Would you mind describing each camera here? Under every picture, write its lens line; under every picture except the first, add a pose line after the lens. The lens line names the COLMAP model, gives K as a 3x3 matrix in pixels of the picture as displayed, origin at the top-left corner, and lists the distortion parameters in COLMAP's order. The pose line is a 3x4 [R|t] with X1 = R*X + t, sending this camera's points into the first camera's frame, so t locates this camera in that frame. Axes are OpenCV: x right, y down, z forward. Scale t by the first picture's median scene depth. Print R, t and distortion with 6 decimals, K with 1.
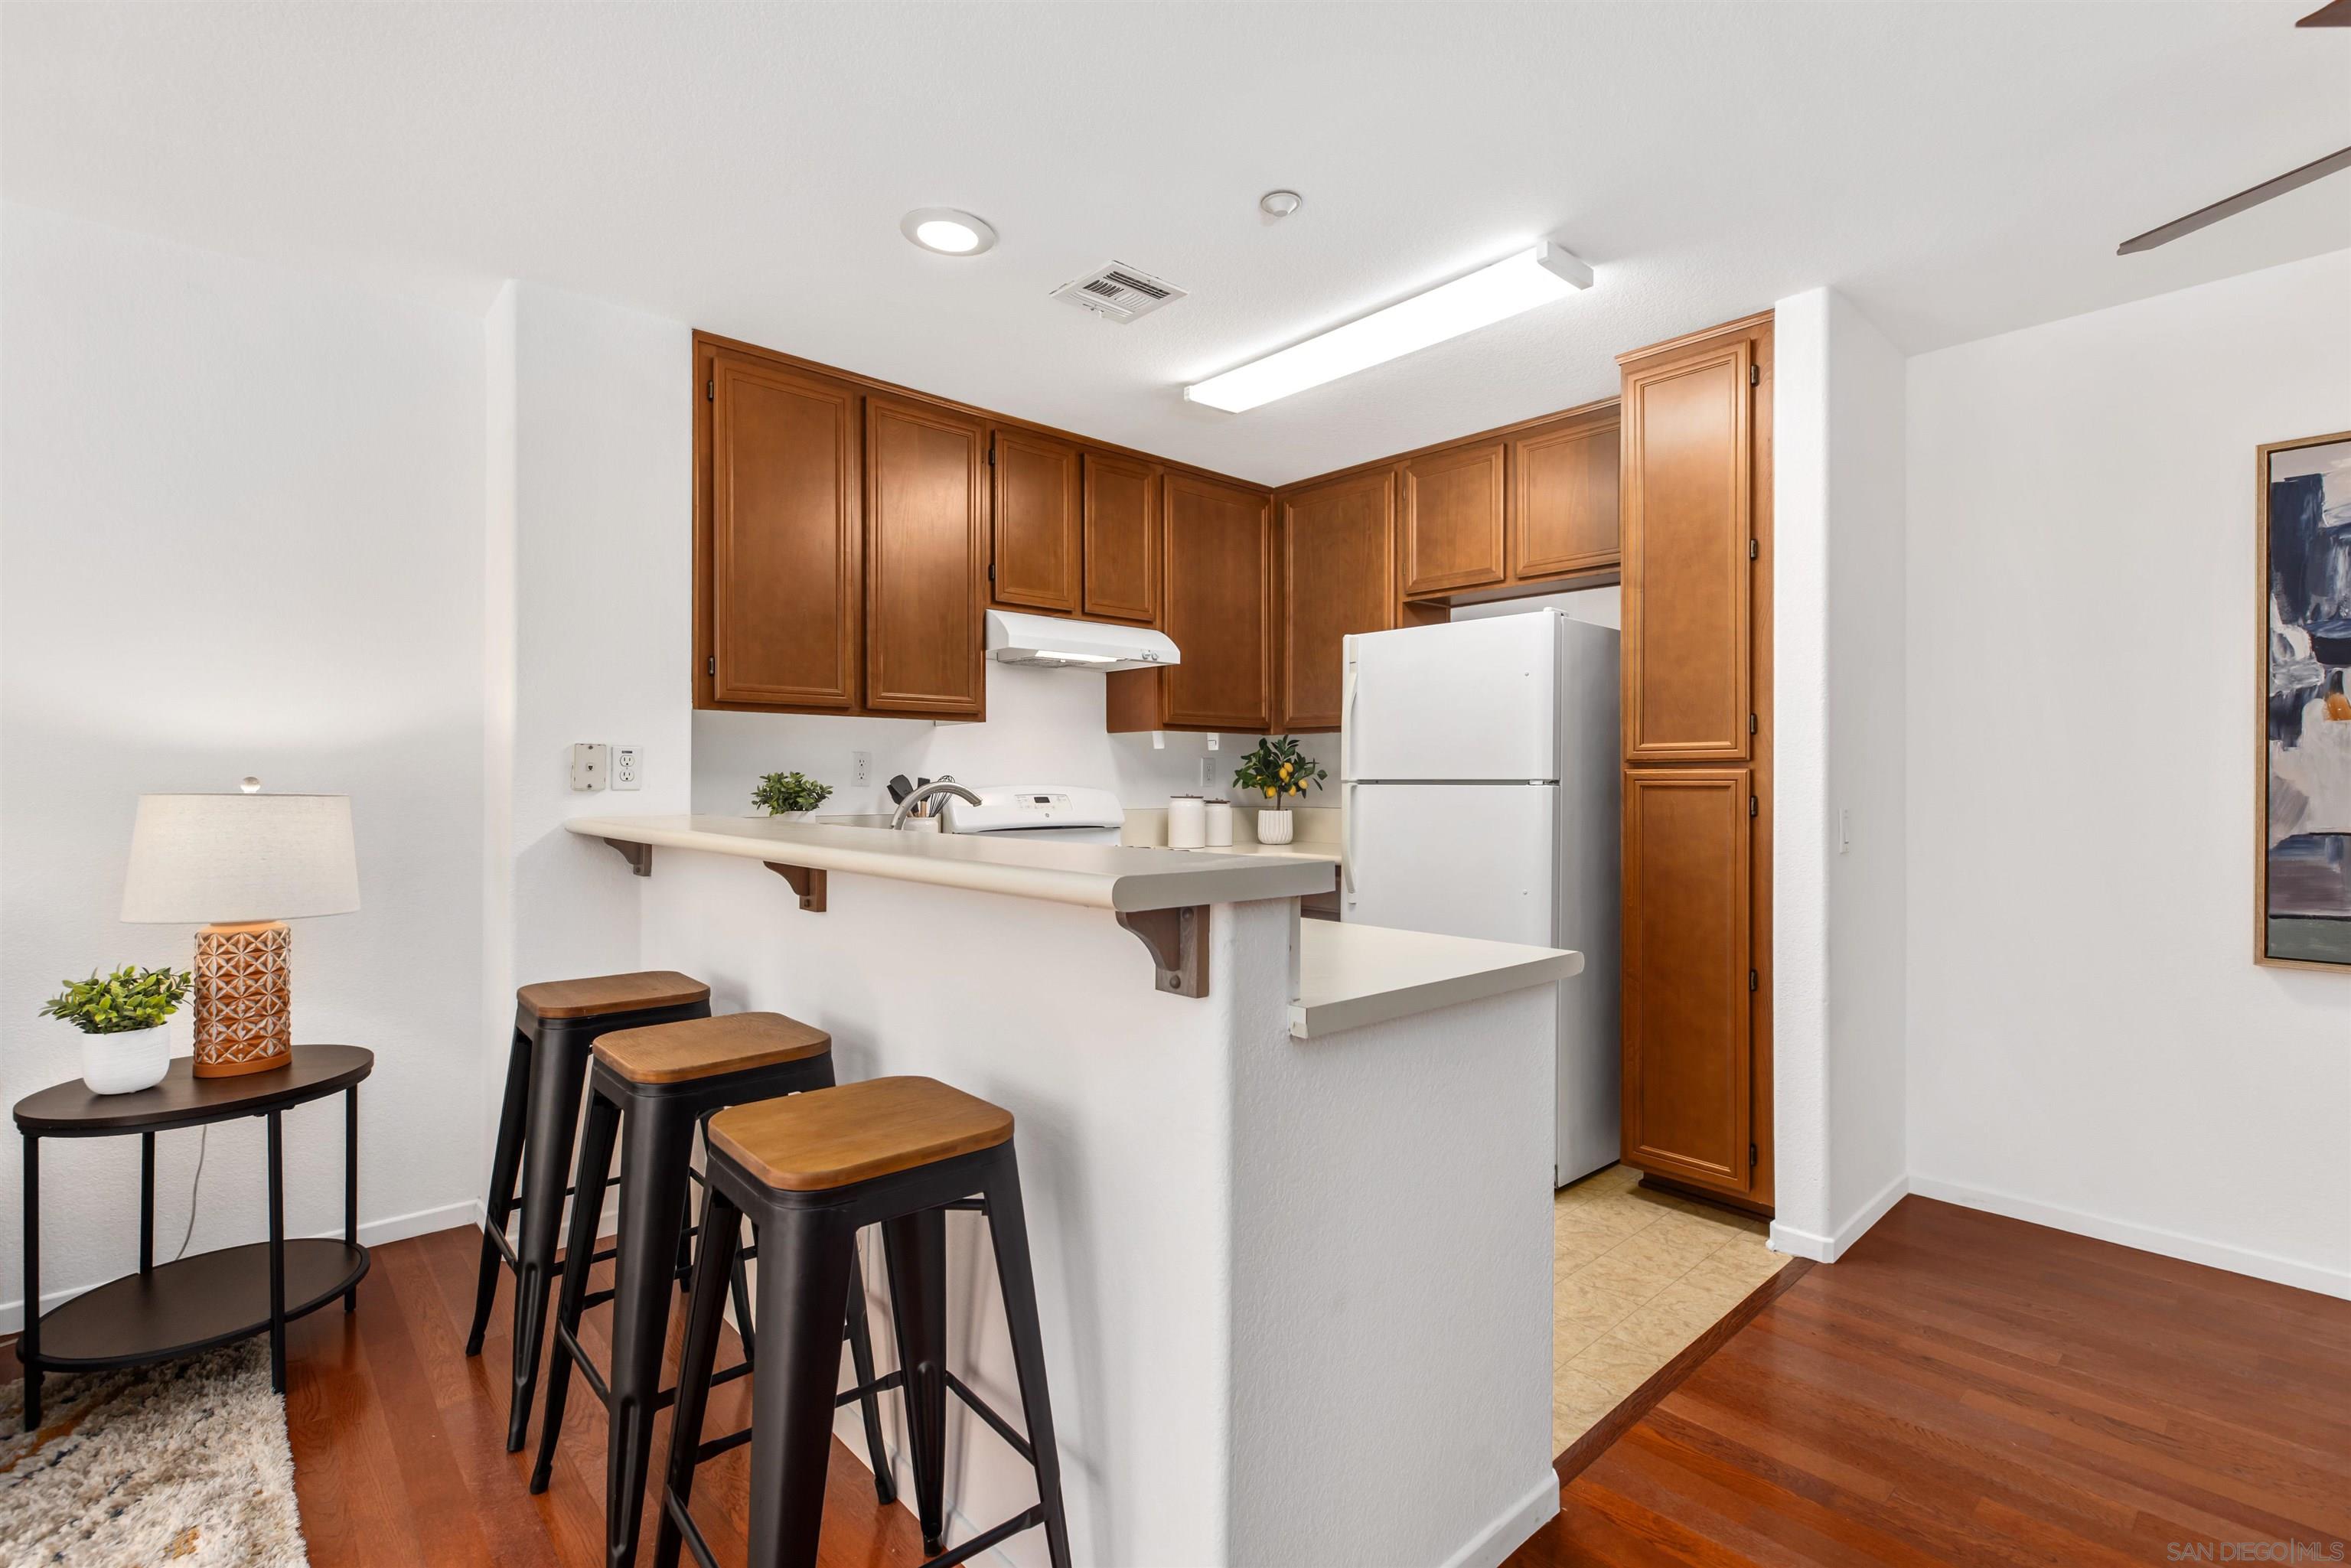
lens RADIAL K [[1074.6, 0, 1159.3], [0, 1074.6, 776.4], [0, 0, 1]] dist [0.007048, -0.000415]
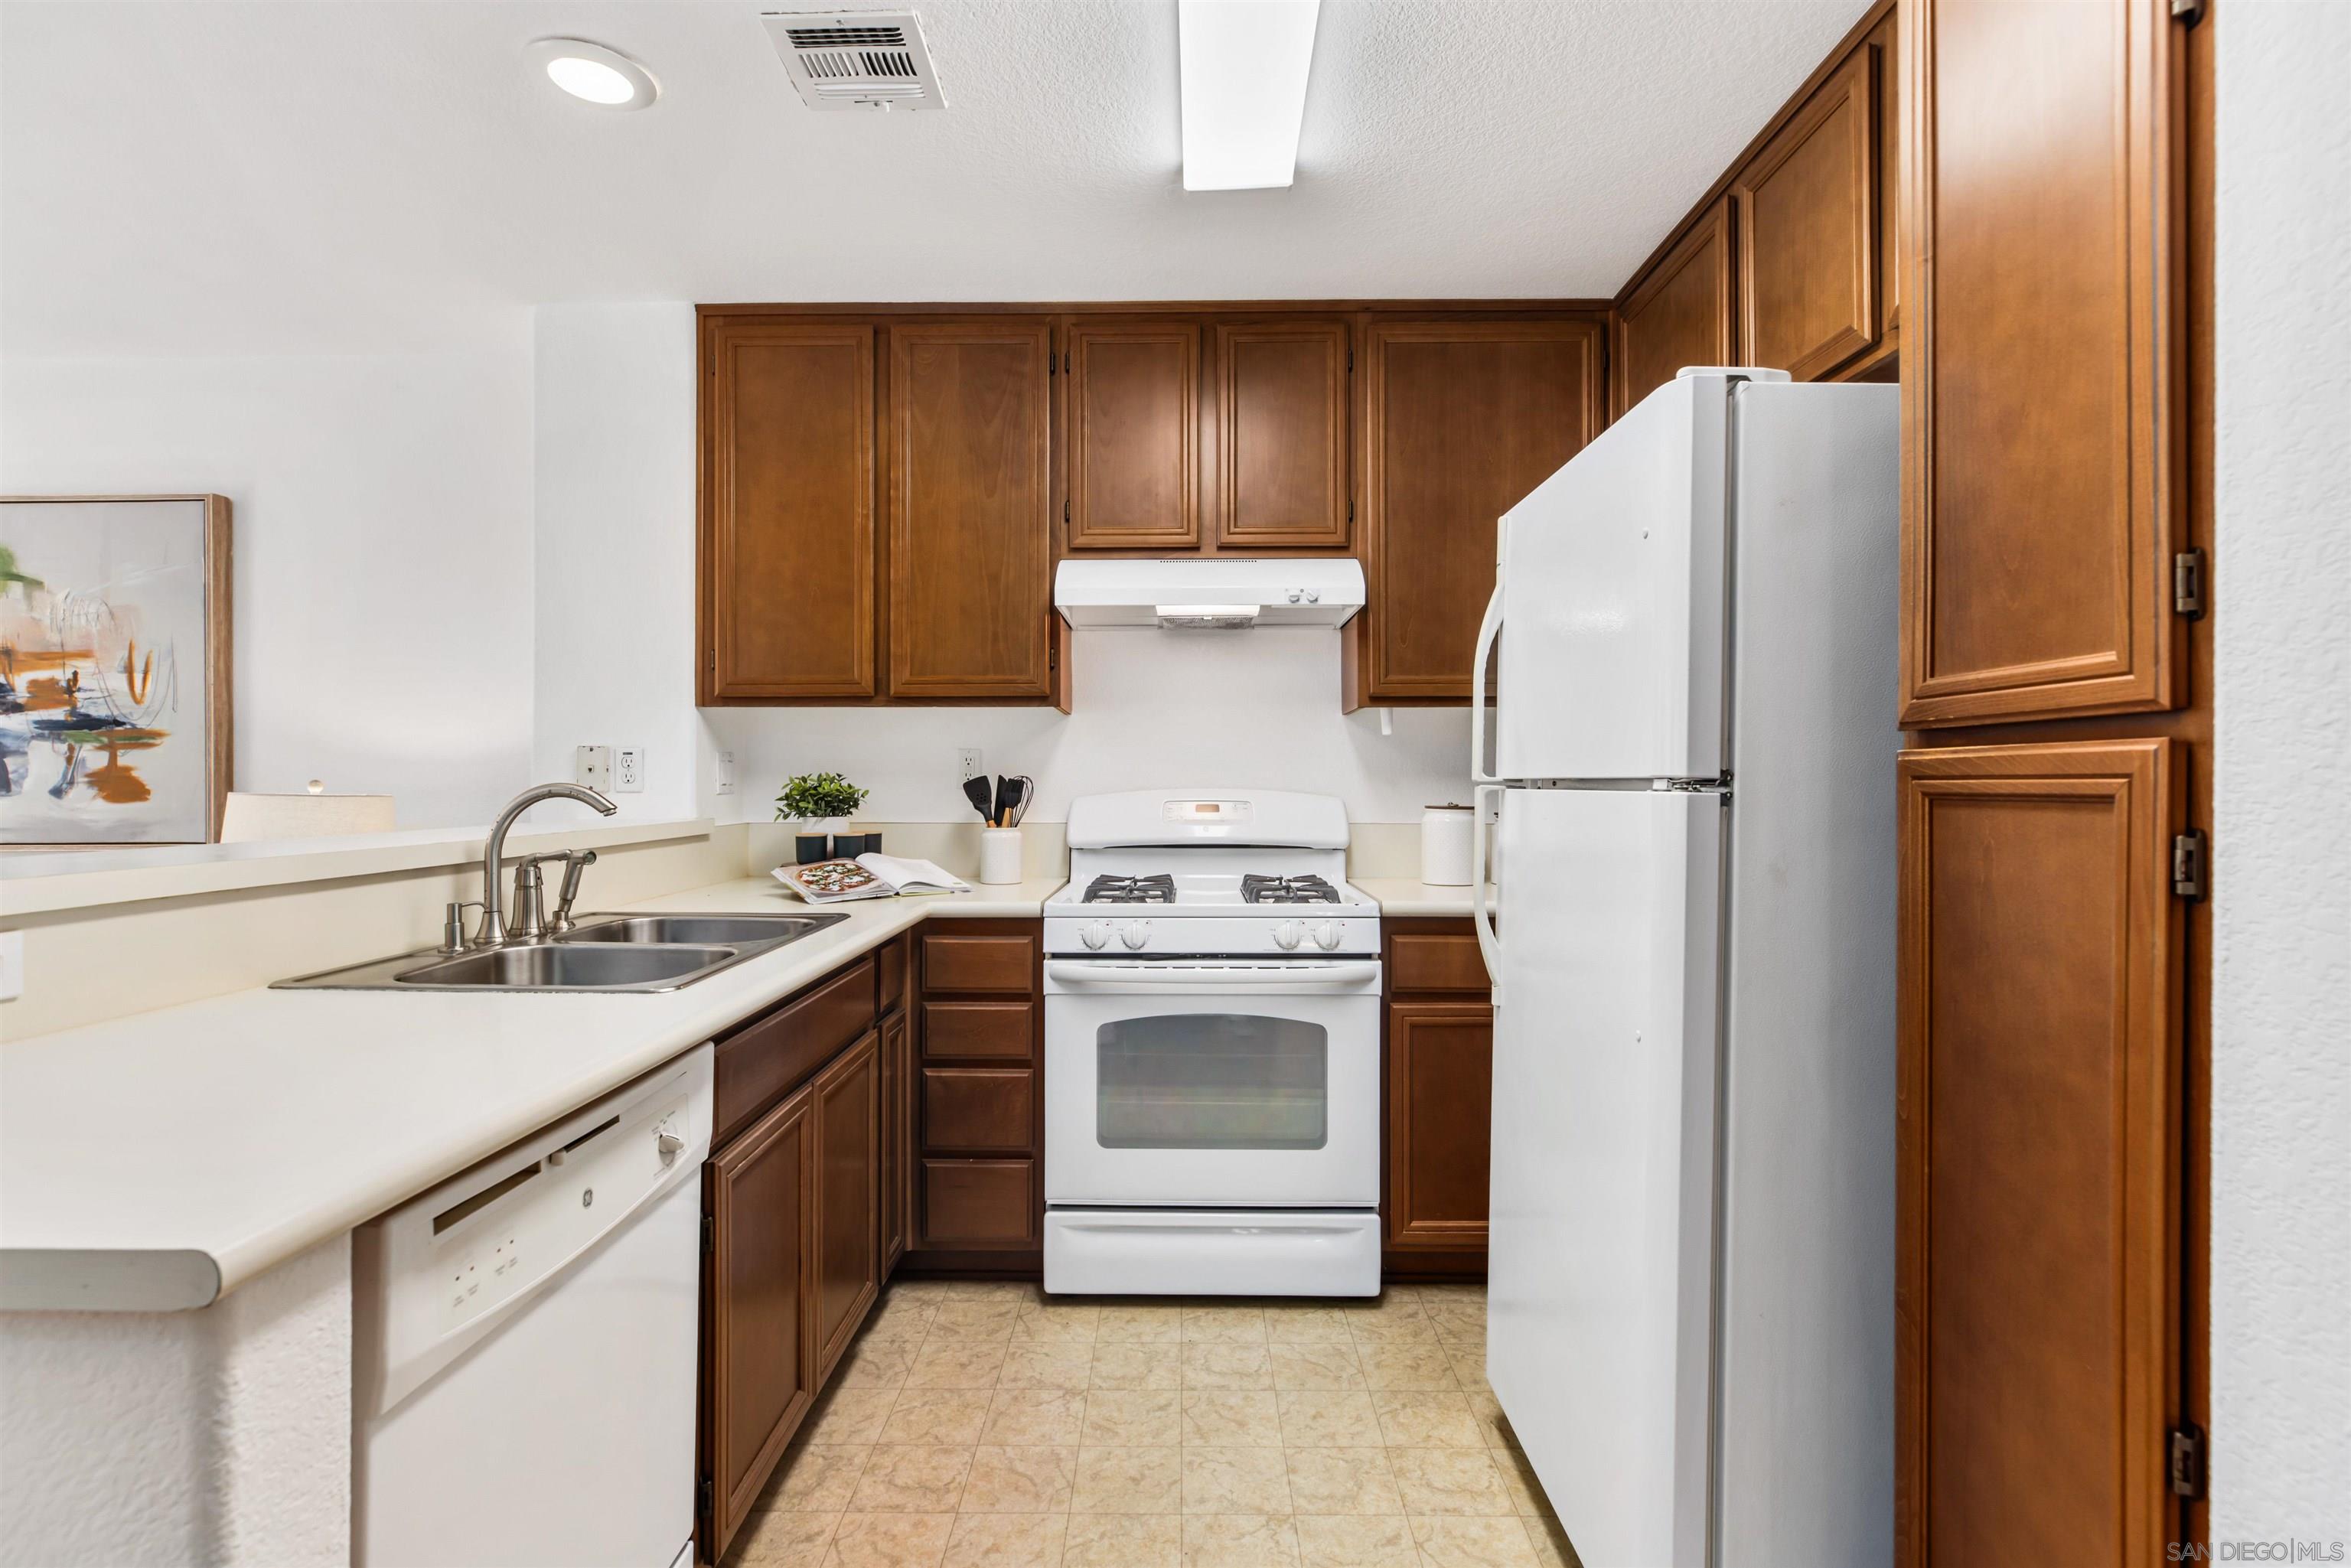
lens RADIAL K [[1106.5, 0, 1160.5], [0, 1106.5, 773.9], [0, 0, 1]] dist [-0.003569, -0.000289]
pose [[0.736699, -0.006714, -0.676188, 0.569317], [0.003793, 0.999976, -0.005797, 0.003526], [0.676210, 0.001706, 0.736706, 0.617248]]
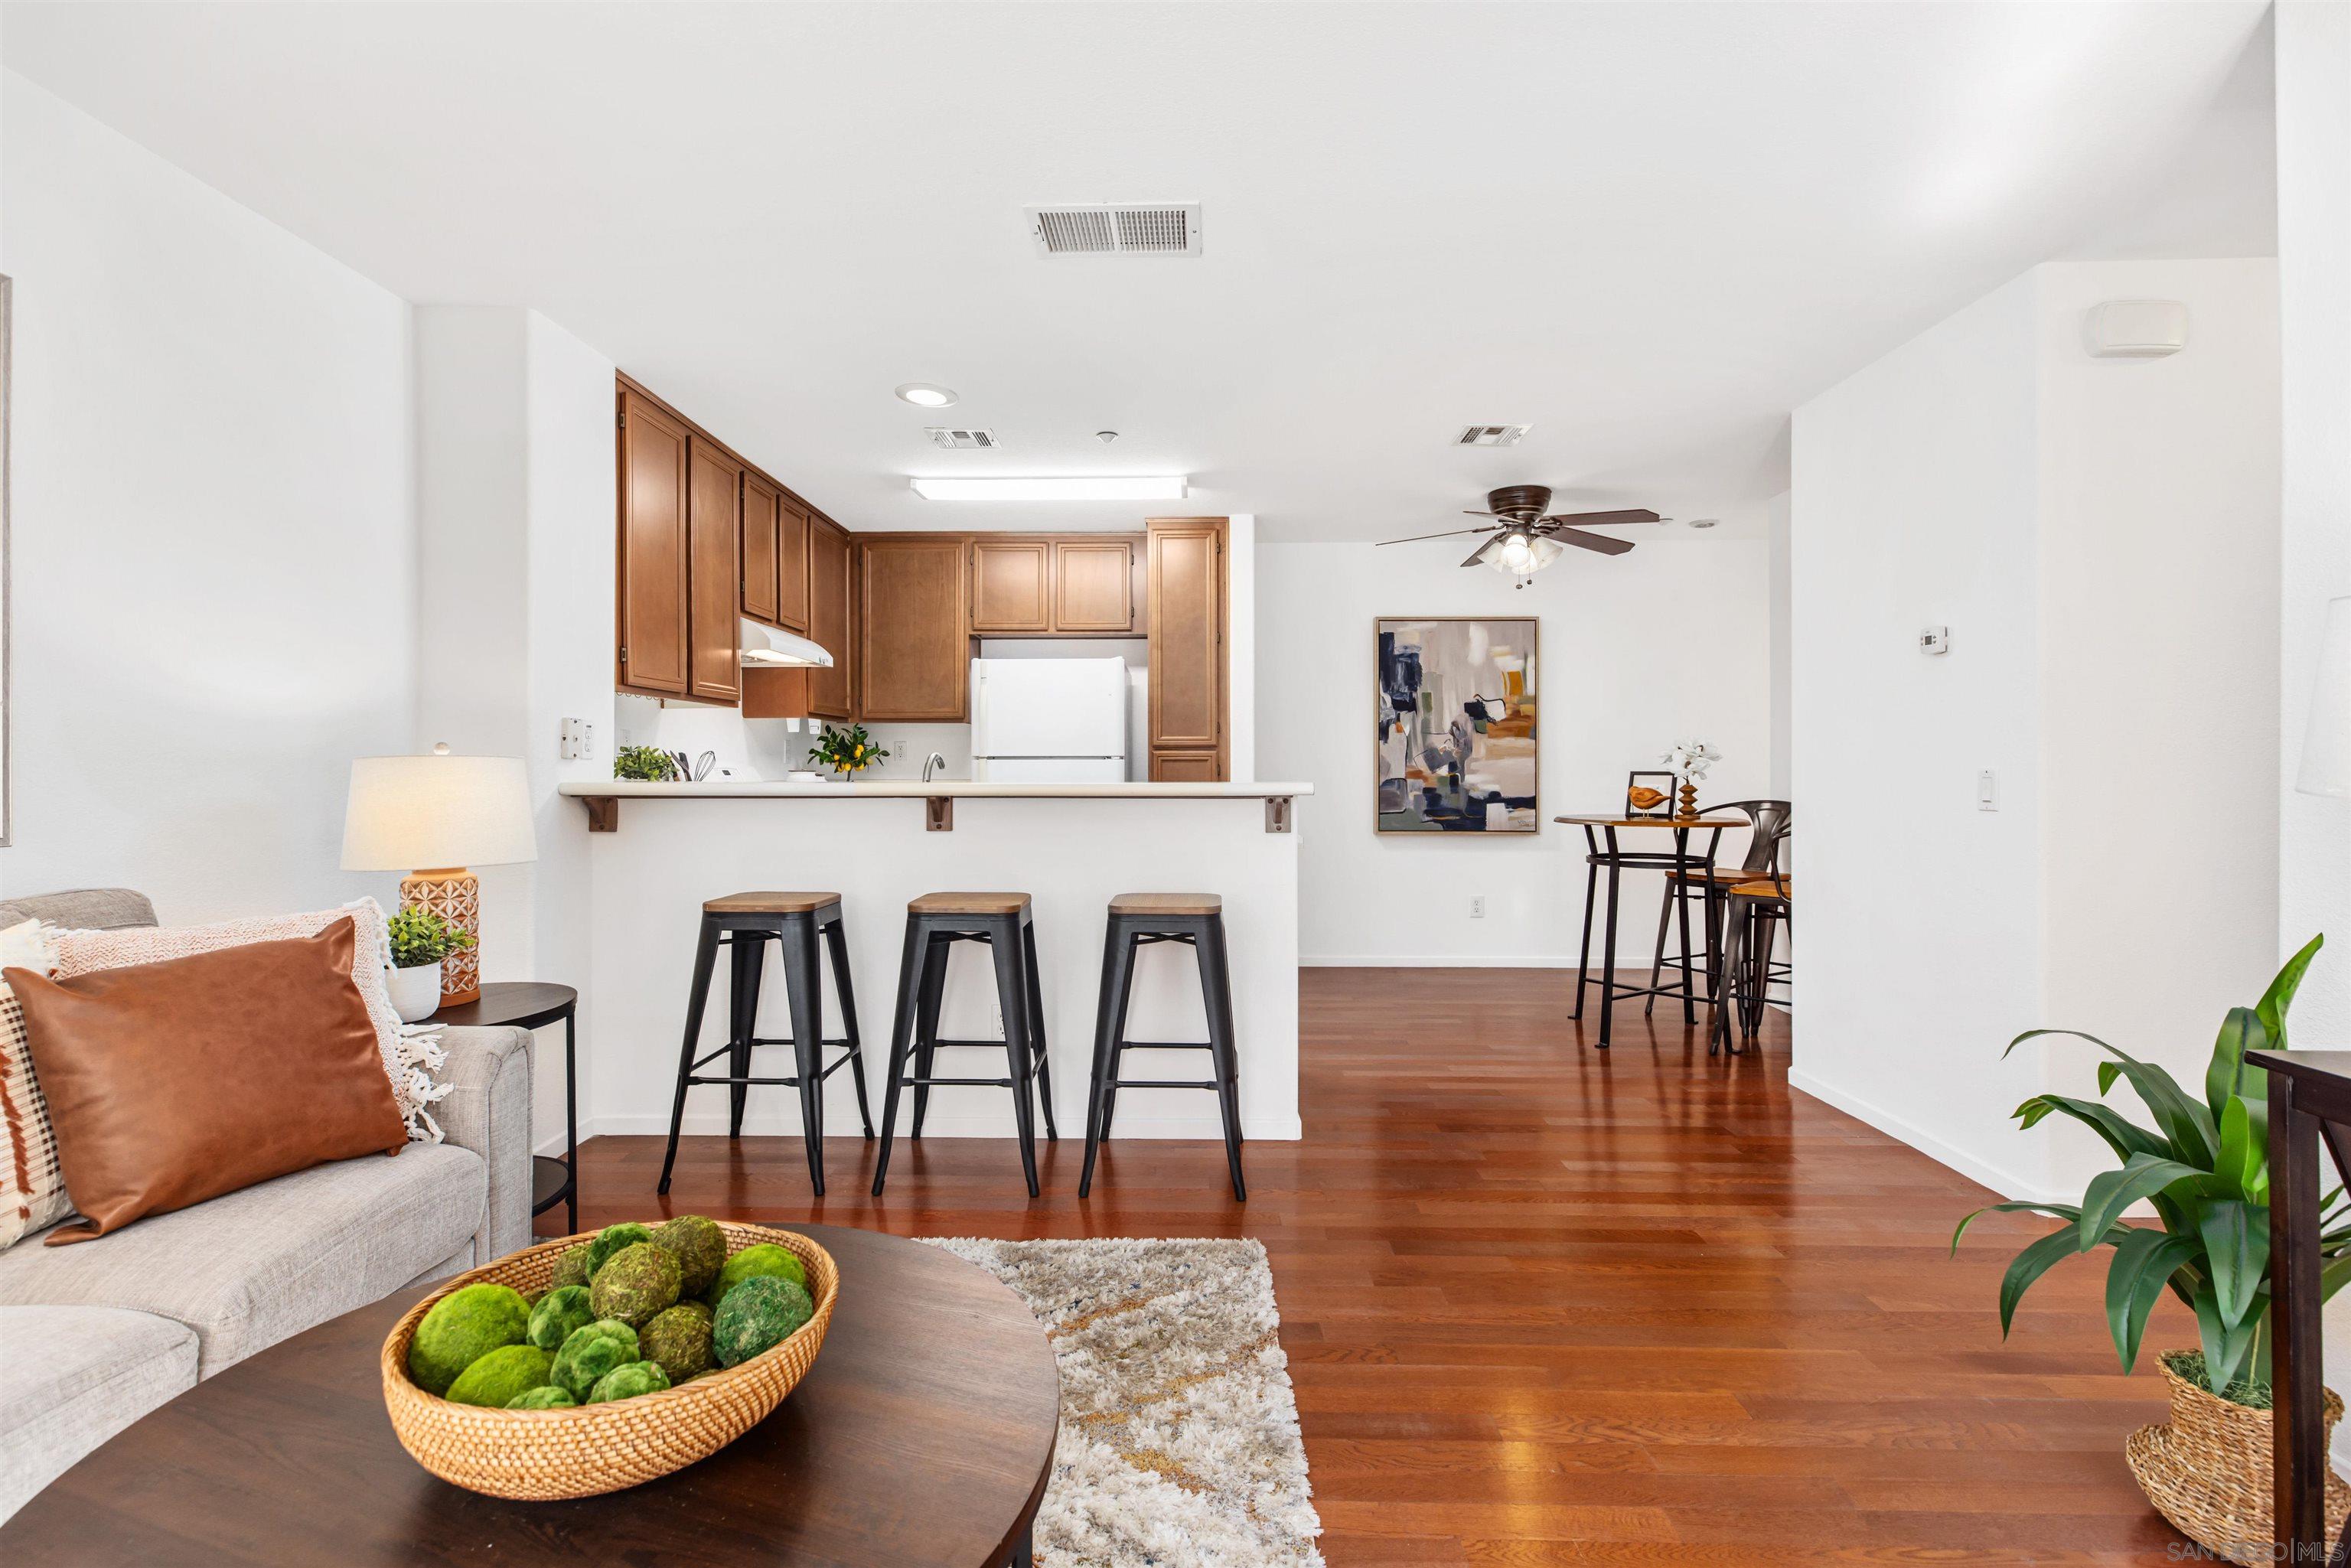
lens RADIAL K [[1074.6, 0, 1155.9], [0, 1074.6, 760.6], [0, 0, 1]] dist [0.007048, -0.000415]
pose [[0.689442, 0.003324, 0.724333, -0.963678], [-0.000099, 0.999990, -0.004495, 0.020530], [-0.724341, 0.003027, 0.689435, -0.262525]]
